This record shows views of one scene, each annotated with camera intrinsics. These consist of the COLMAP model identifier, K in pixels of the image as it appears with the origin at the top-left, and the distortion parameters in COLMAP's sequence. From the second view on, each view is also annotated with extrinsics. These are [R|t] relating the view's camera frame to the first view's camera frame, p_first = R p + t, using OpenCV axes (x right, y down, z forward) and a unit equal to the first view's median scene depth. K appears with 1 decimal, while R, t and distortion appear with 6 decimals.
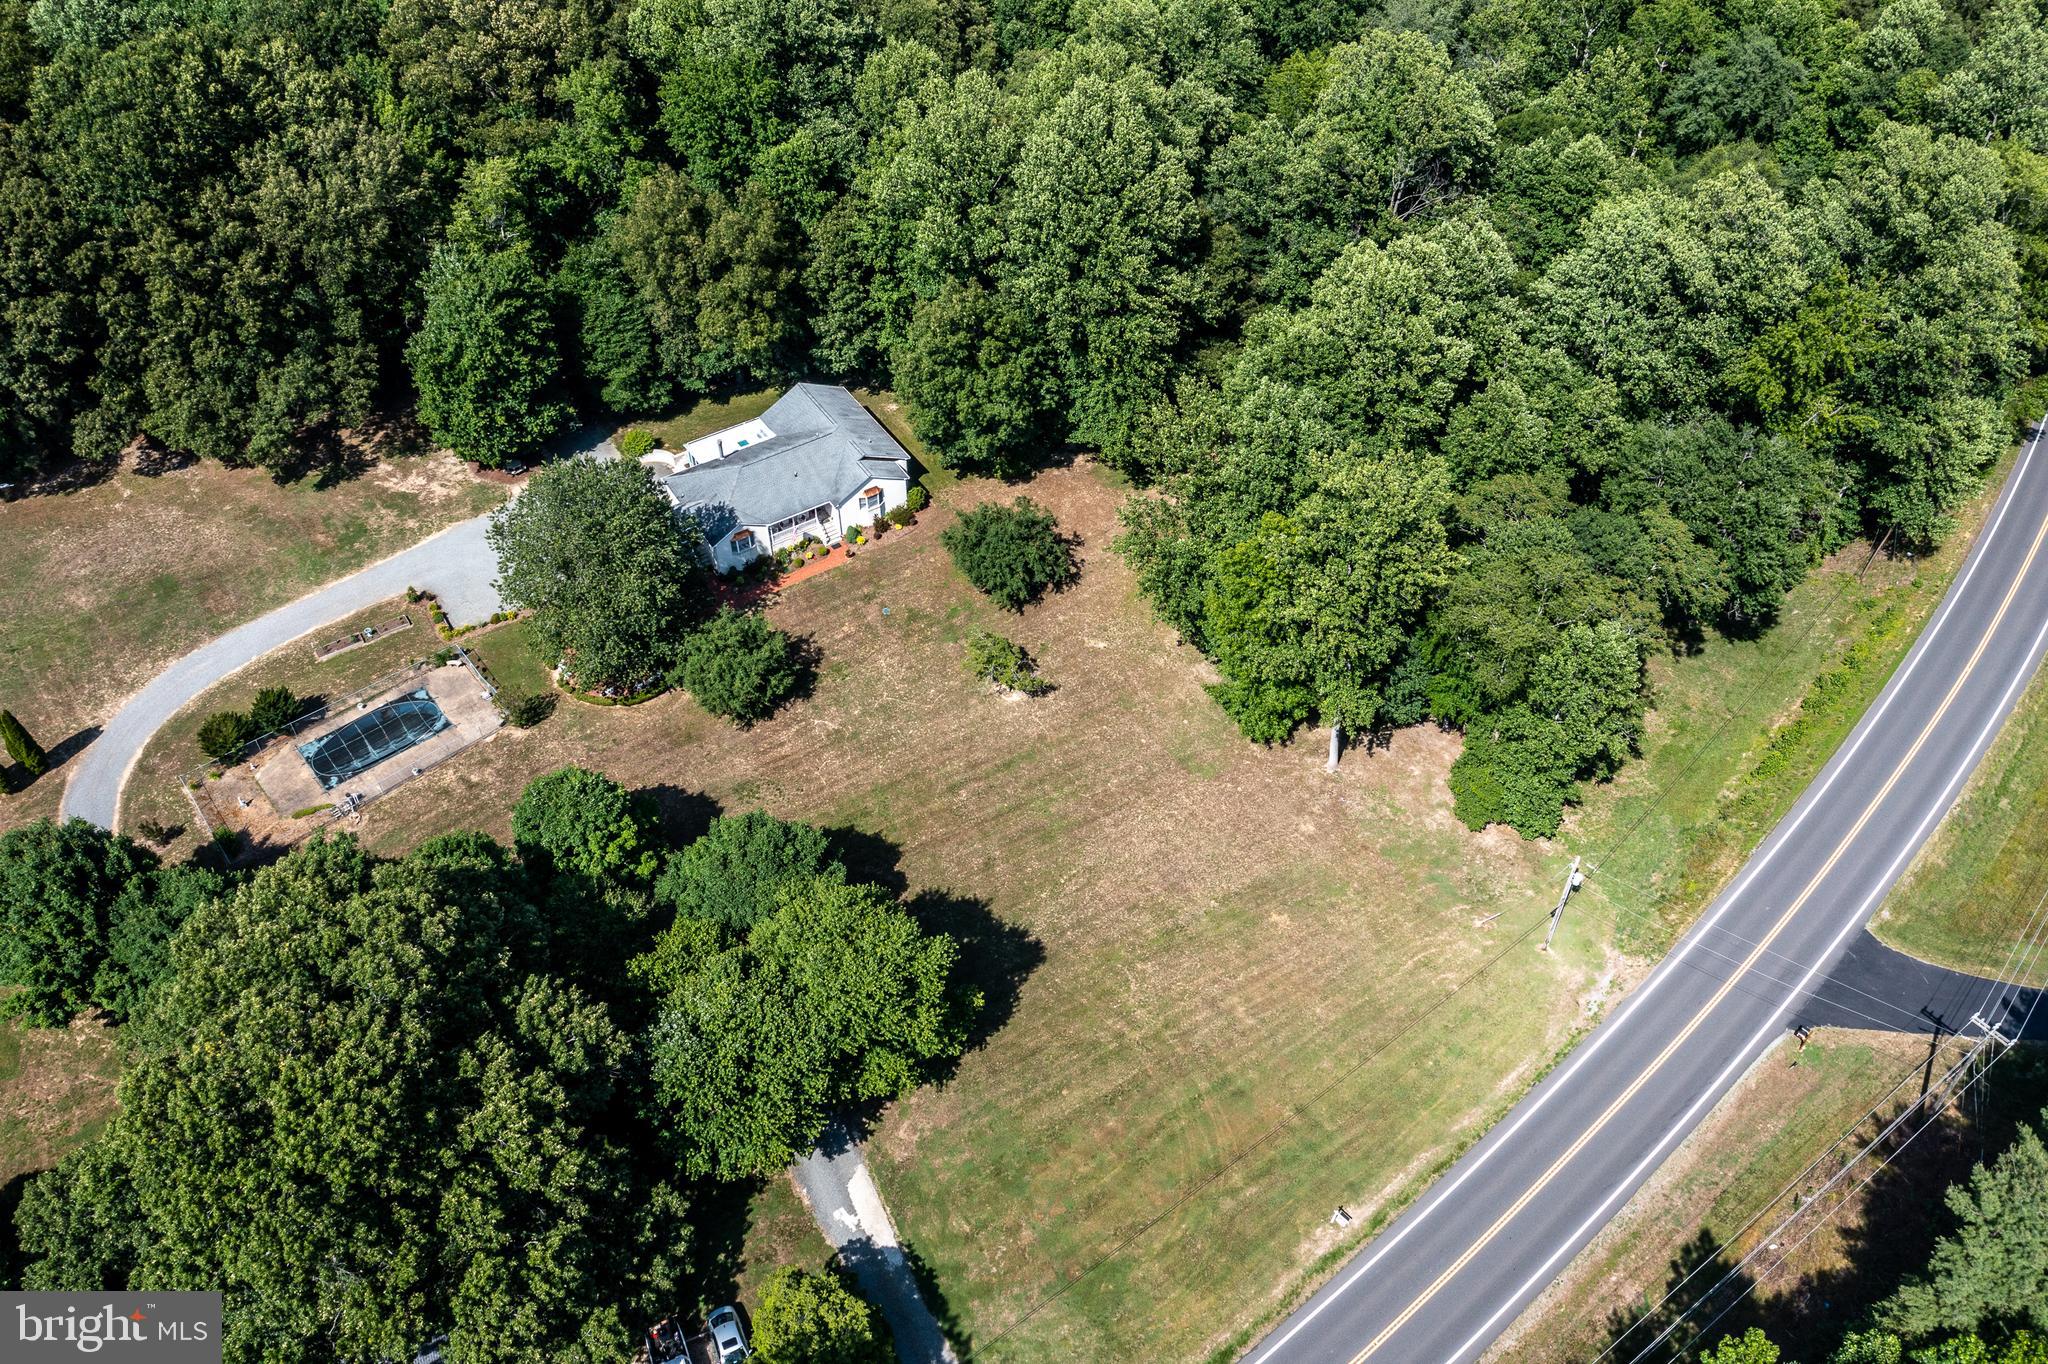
lens RADIAL K [[1621.9, 0, 1018.2], [0, 1621.9, 677.4], [0, 0, 1]] dist [-0.008054, 0.008317]
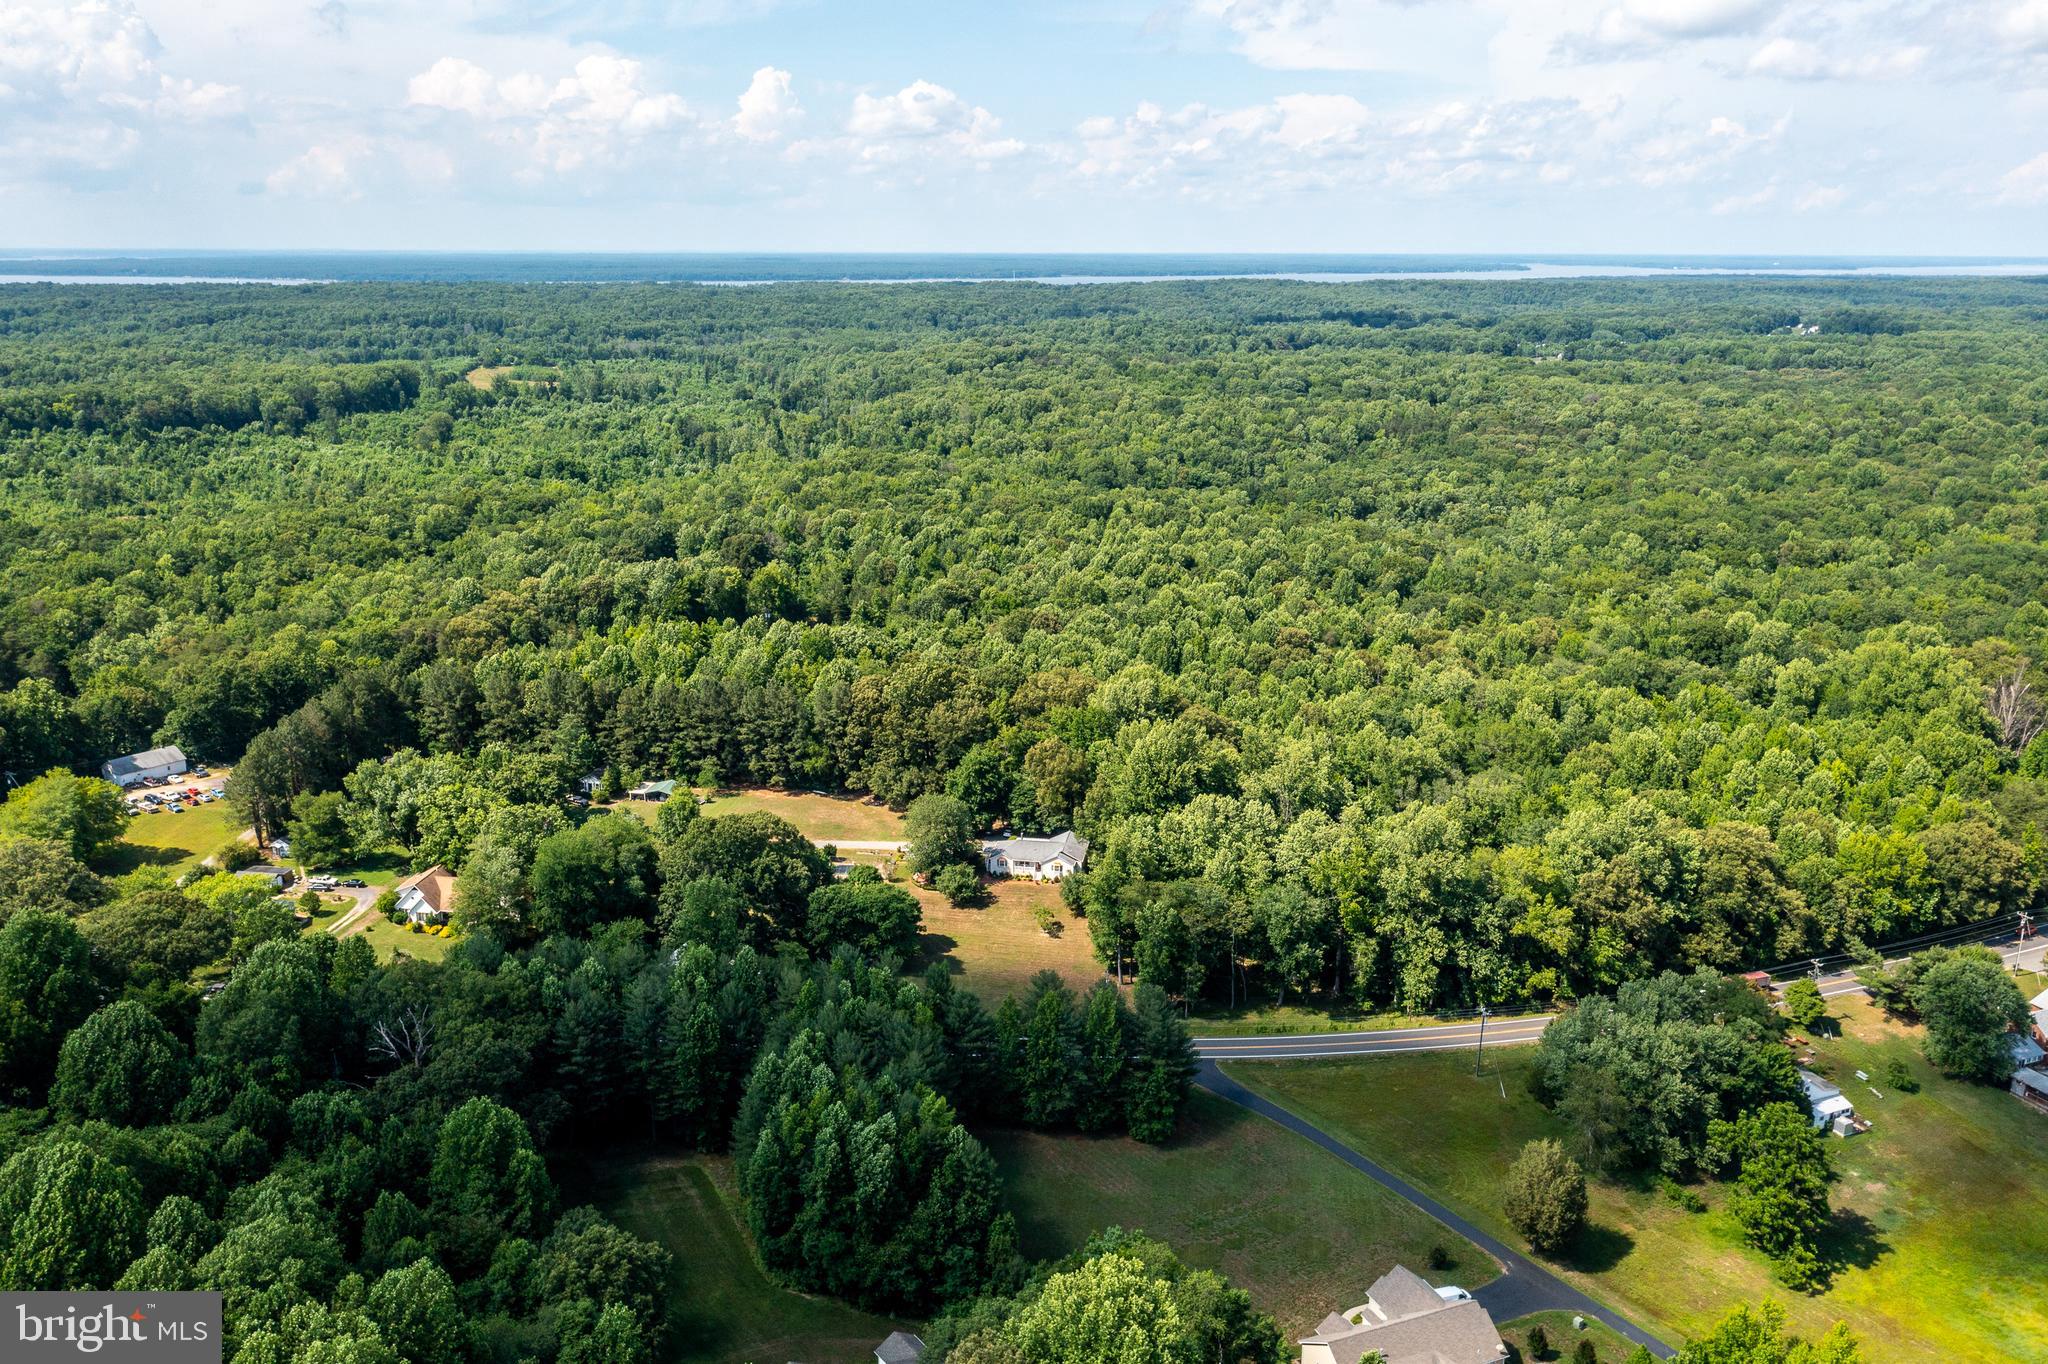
lens RADIAL K [[1621.9, 0, 1018.2], [0, 1621.9, 677.4], [0, 0, 1]] dist [-0.008054, 0.008317]
pose [[0.748407, 0.176622, -0.639290, 1.477511], [-0.484721, 0.803561, -0.345449, 0.569536], [0.452695, 0.568413, 0.687004, -0.920215]]
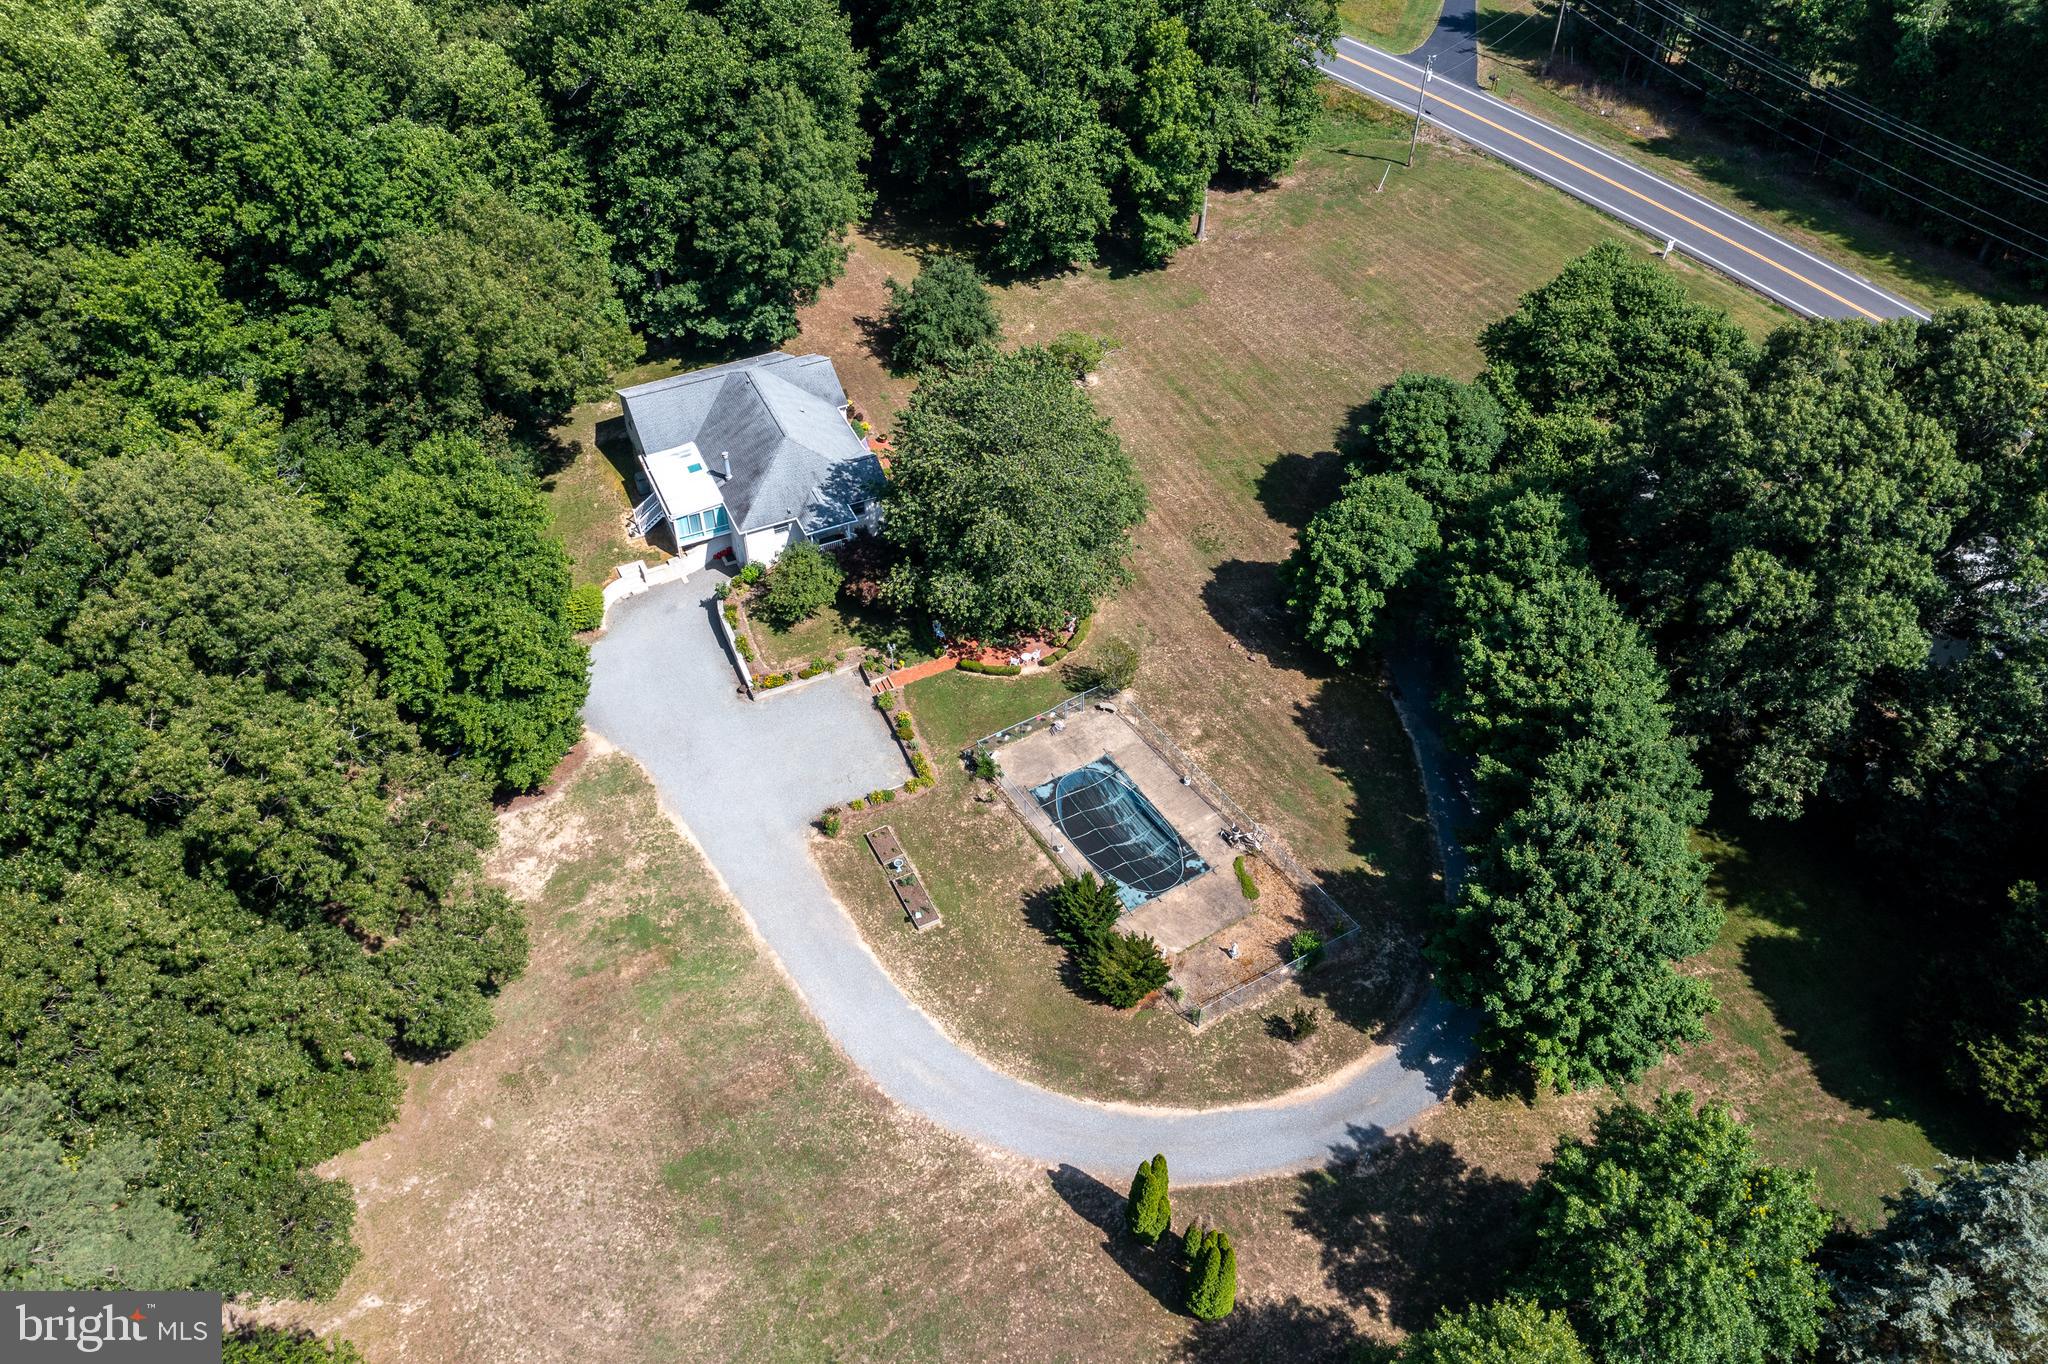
lens RADIAL K [[1621.9, 0, 1018.2], [0, 1621.9, 677.4], [0, 0, 1]] dist [-0.008054, 0.008317]
pose [[0.134458, -0.681058, 0.719778, -0.859247], [0.716251, 0.568753, 0.404357, -0.322554], [-0.684766, 0.461173, 0.564282, 0.566409]]
